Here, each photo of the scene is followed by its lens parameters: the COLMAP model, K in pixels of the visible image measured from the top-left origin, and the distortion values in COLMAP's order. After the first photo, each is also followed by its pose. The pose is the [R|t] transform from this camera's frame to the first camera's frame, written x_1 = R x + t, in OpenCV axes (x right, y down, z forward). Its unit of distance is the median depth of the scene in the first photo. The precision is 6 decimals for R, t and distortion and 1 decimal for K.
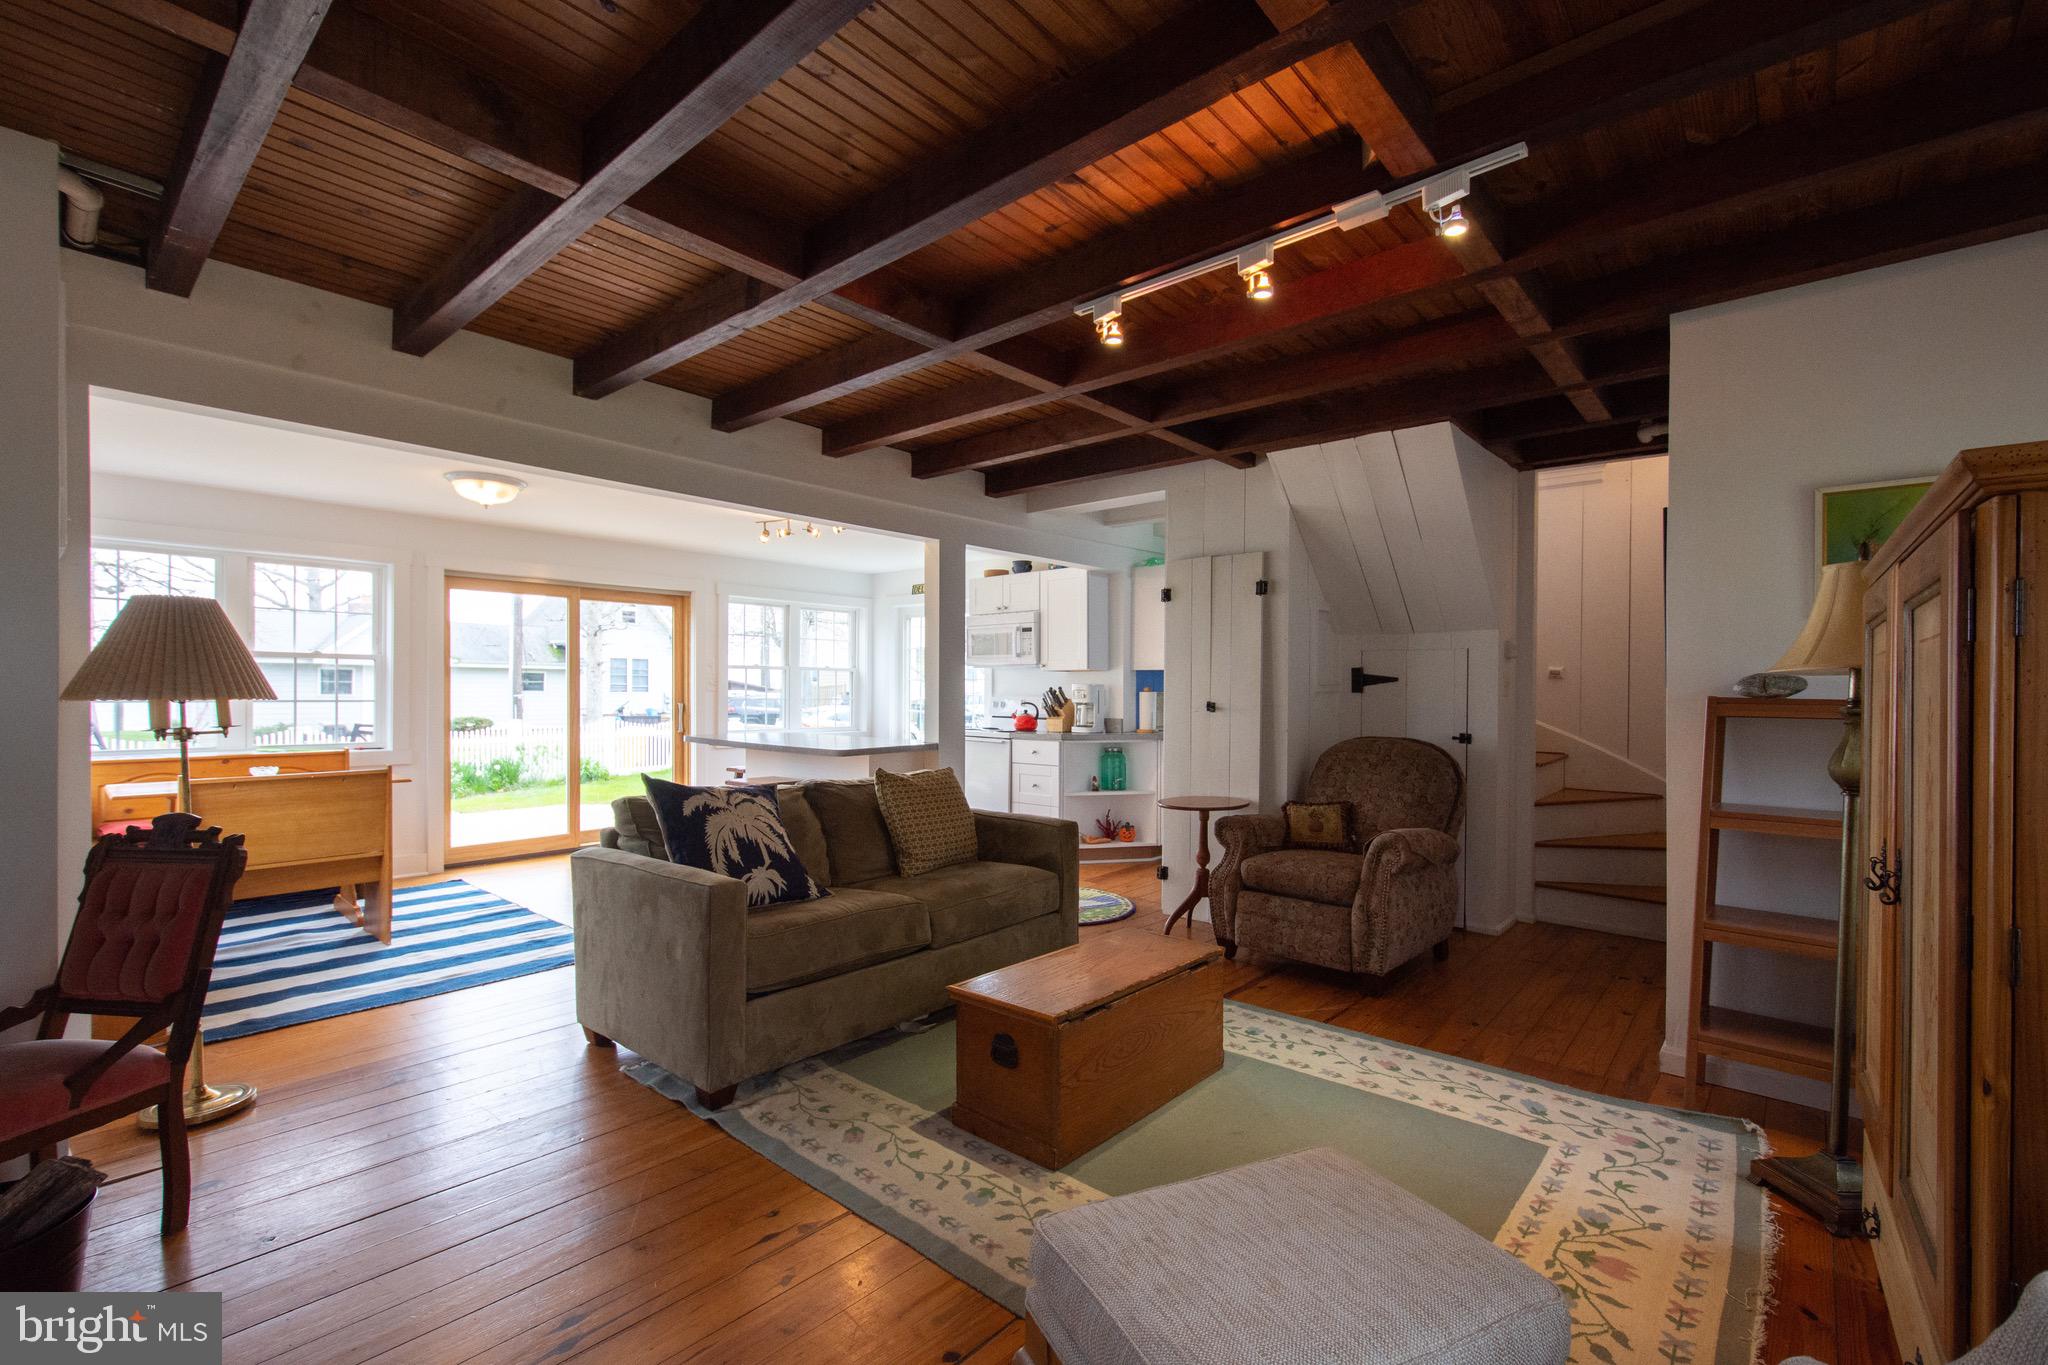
lens RADIAL K [[889.8, 0, 1019.0], [0, 889.8, 692.2], [0, 0, 1]] dist [0.004538, -0.000435]
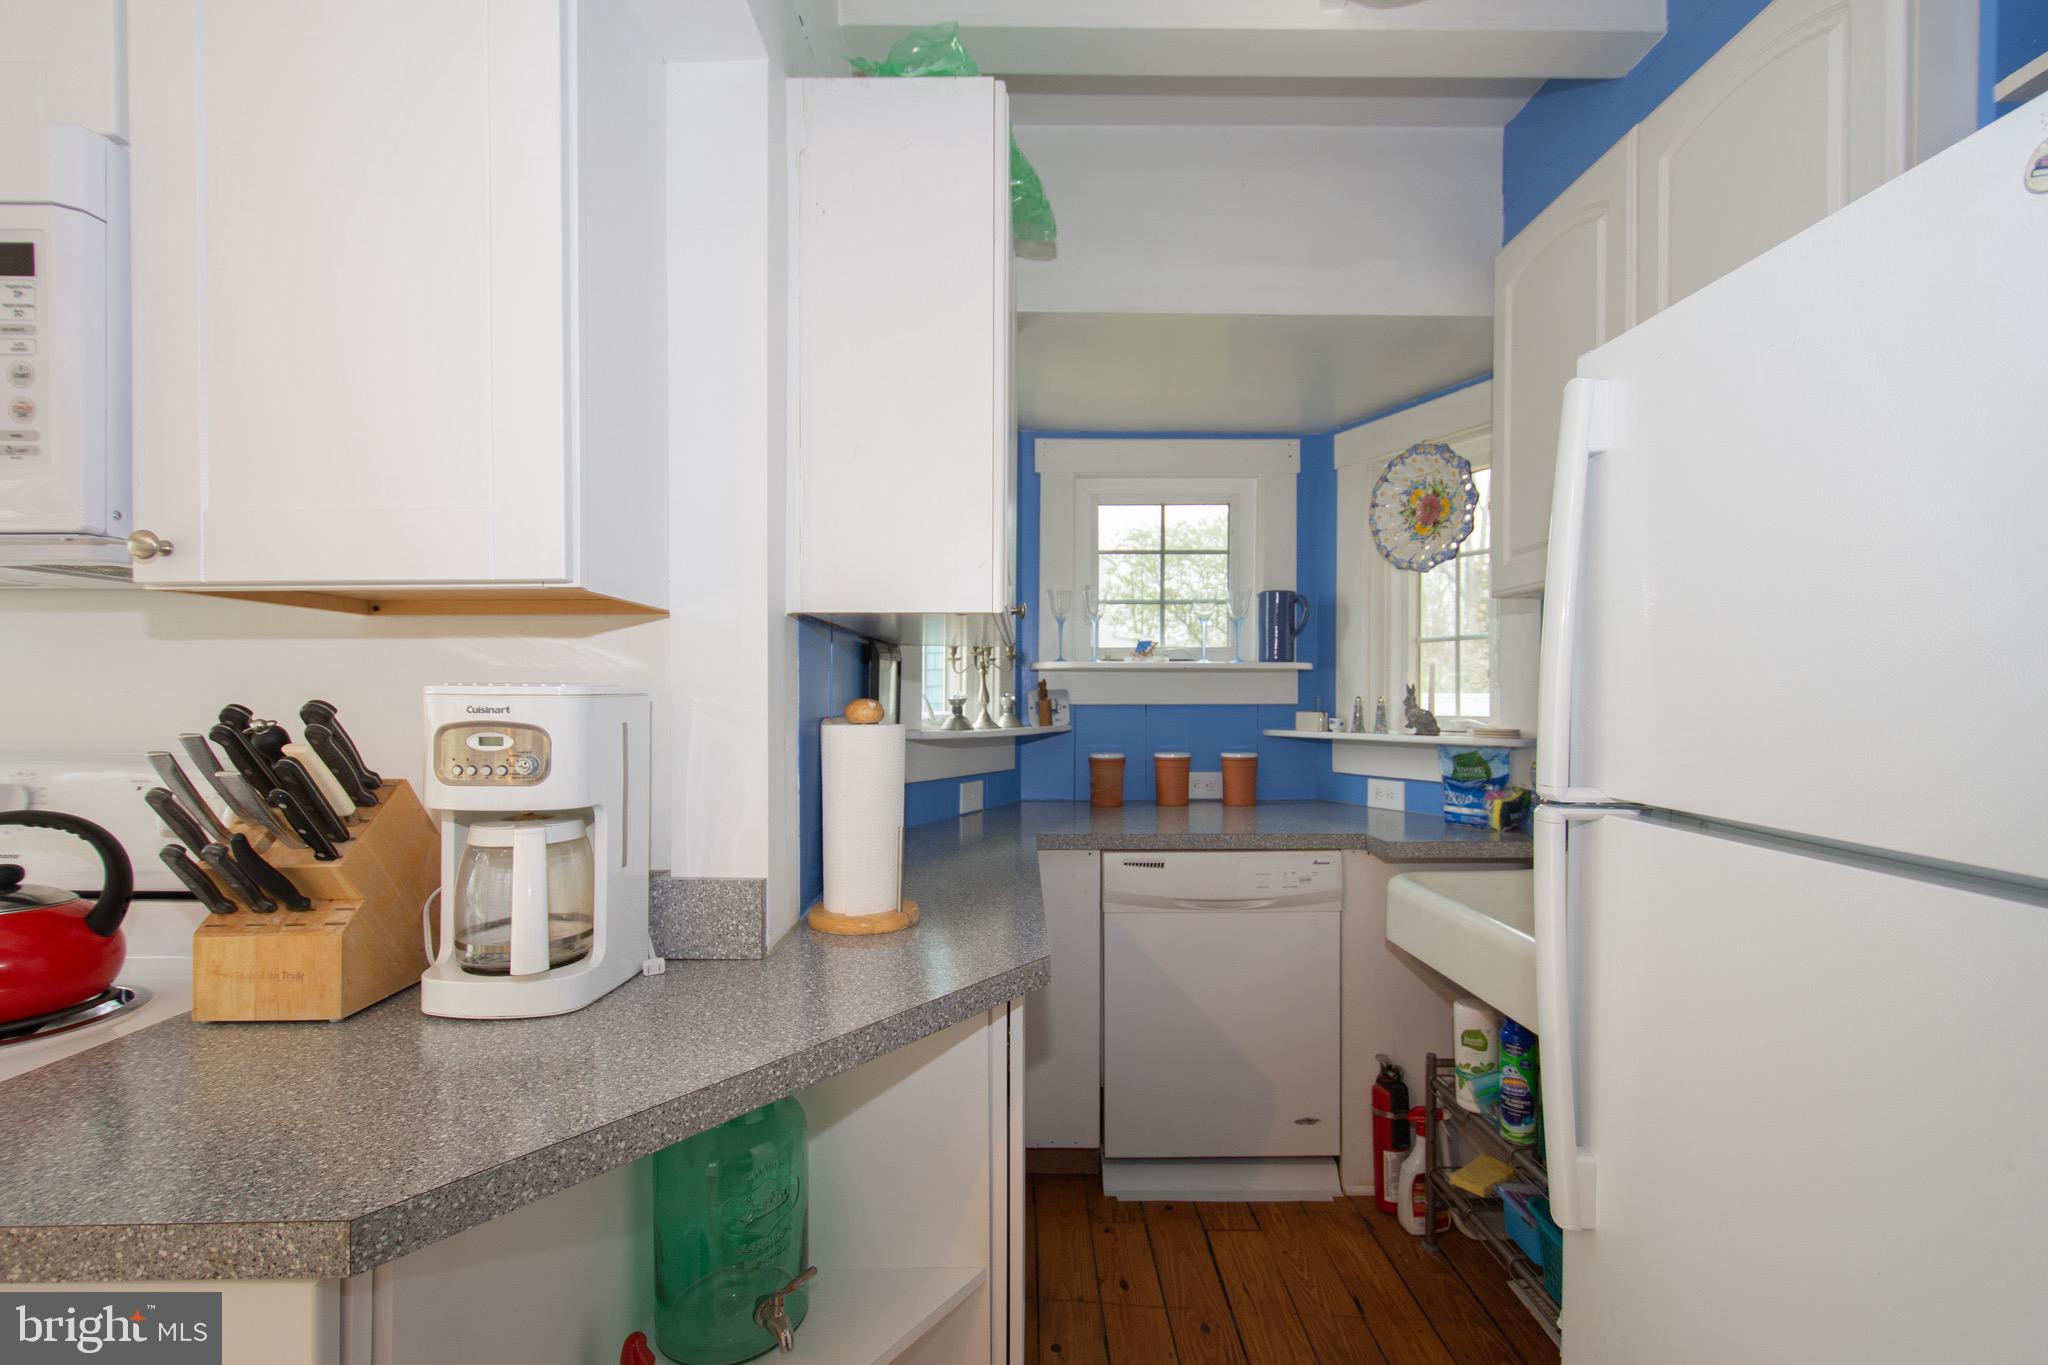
lens RADIAL K [[889.8, 0, 1019.0], [0, 889.8, 692.2], [0, 0, 1]] dist [0.004538, -0.000435]
pose [[0.745772, -0.002973, 0.666195, 0.029206], [0.005509, 0.999983, -0.001705, -0.005742], [-0.666178, 0.004942, 0.745776, 0.687494]]
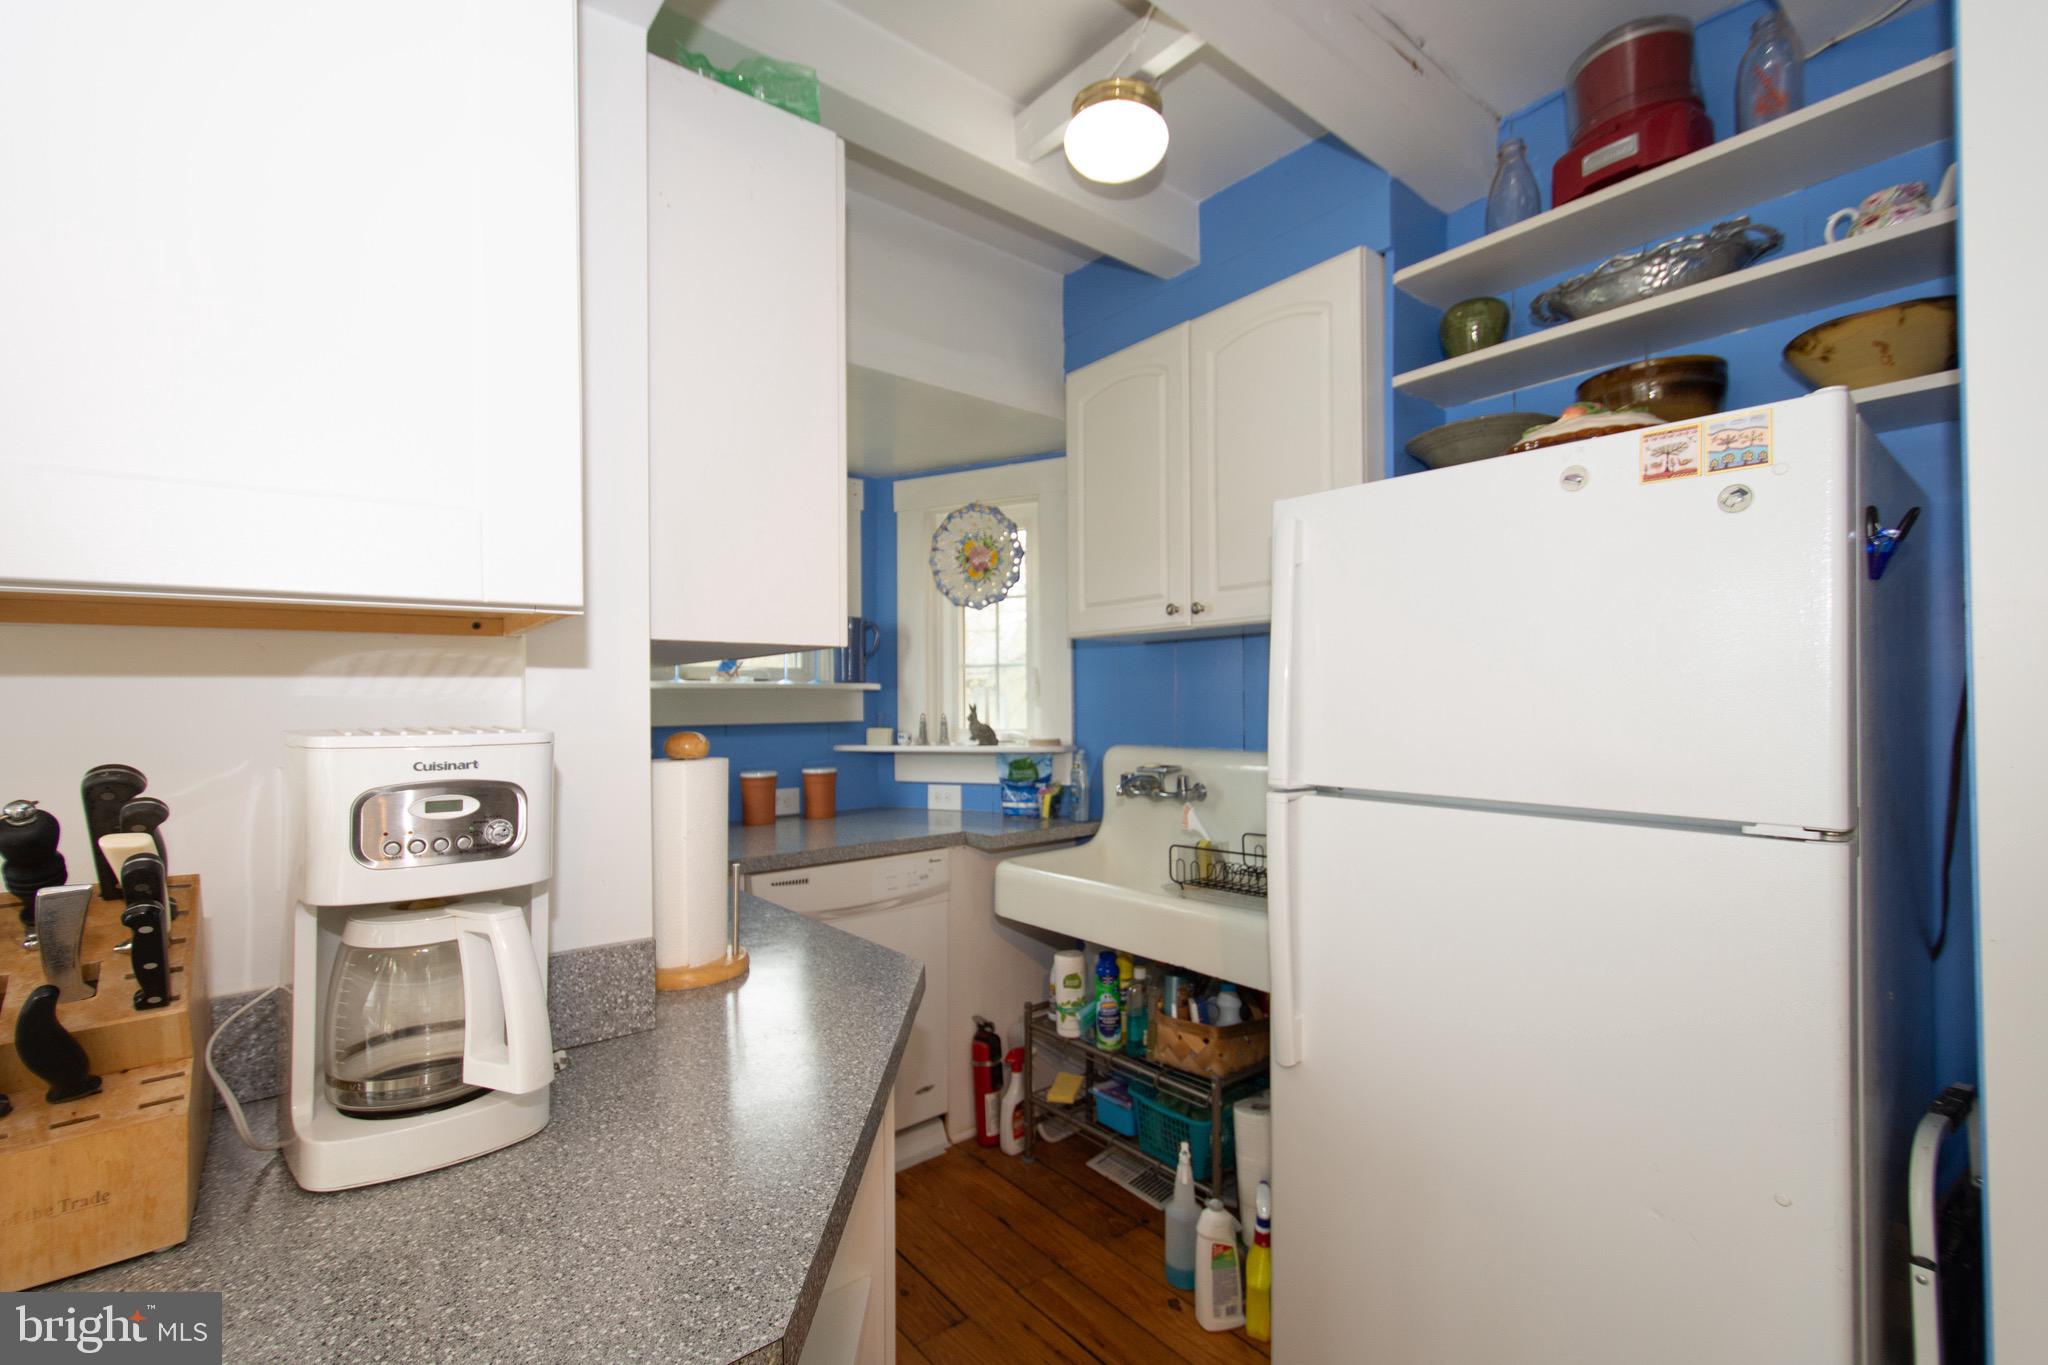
lens RADIAL K [[888.0, 0, 1022.7], [0, 888.0, 693.6], [0, 0, 1]] dist [0.003125, -0.000683]
pose [[0.159709, 0.003427, 0.987158, -0.025458], [0.012600, 0.999905, -0.005509, -0.010155], [-0.987084, 0.013318, 0.159651, 0.749726]]
